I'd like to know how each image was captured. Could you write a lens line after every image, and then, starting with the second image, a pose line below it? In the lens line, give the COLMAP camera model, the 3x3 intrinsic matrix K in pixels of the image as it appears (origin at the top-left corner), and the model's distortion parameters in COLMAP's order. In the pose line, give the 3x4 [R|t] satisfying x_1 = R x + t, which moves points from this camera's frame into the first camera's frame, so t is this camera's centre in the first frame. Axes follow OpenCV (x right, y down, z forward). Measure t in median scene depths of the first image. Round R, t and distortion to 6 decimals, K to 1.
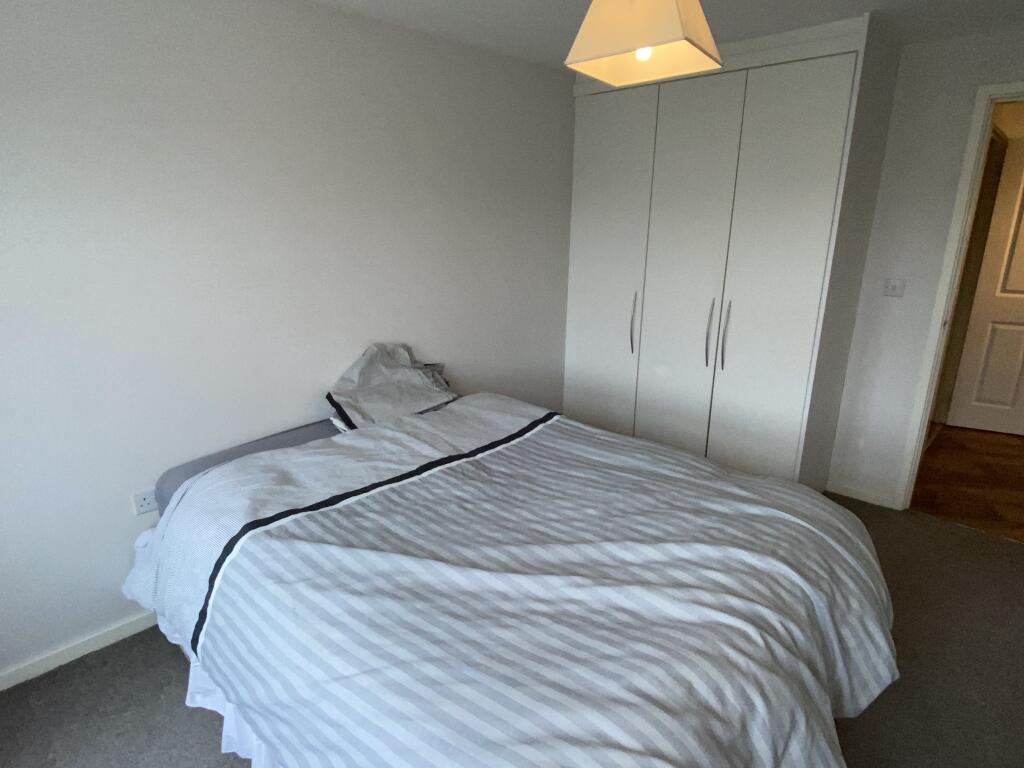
lens RADIAL K [[581.4, 0, 512.7], [0, 581.4, 386.1], [0, 0, 1]] dist [0.002936, -0.012909]
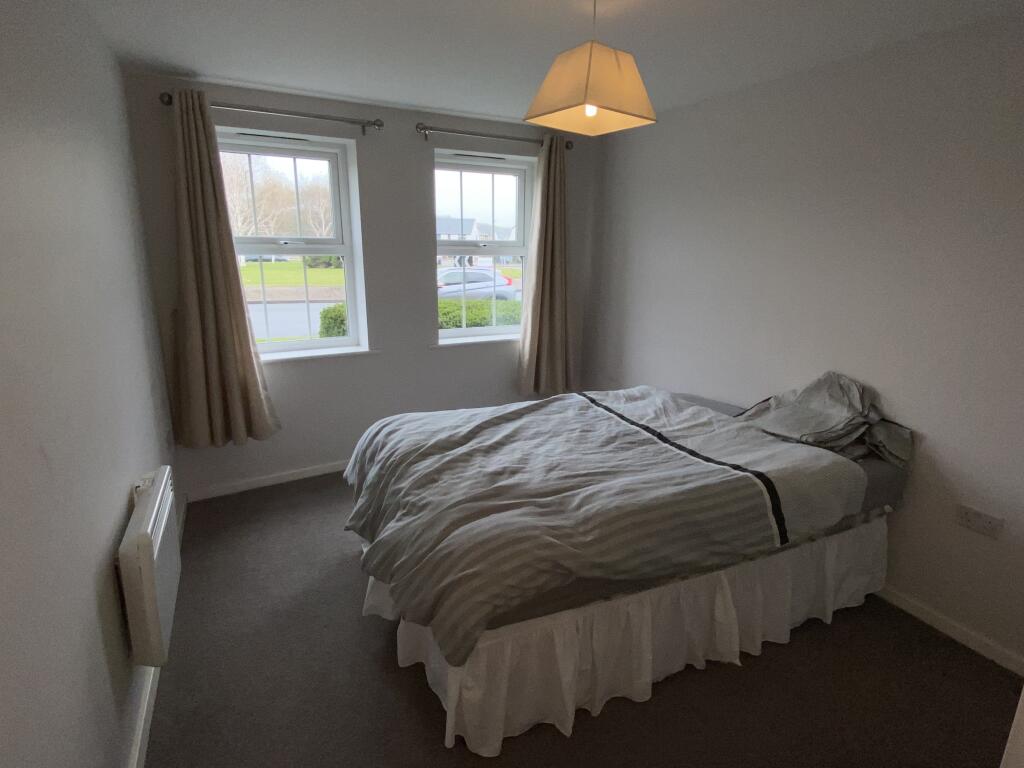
lens RADIAL K [[581.4, 0, 519.2], [0, 581.4, 391.9], [0, 0, 1]] dist [0.002936, -0.012909]
pose [[-0.448894, 0.188114, -0.873560, 1.176618], [-0.243745, 0.914742, 0.322235, -0.310376], [0.859699, 0.357575, -0.364770, 1.224579]]
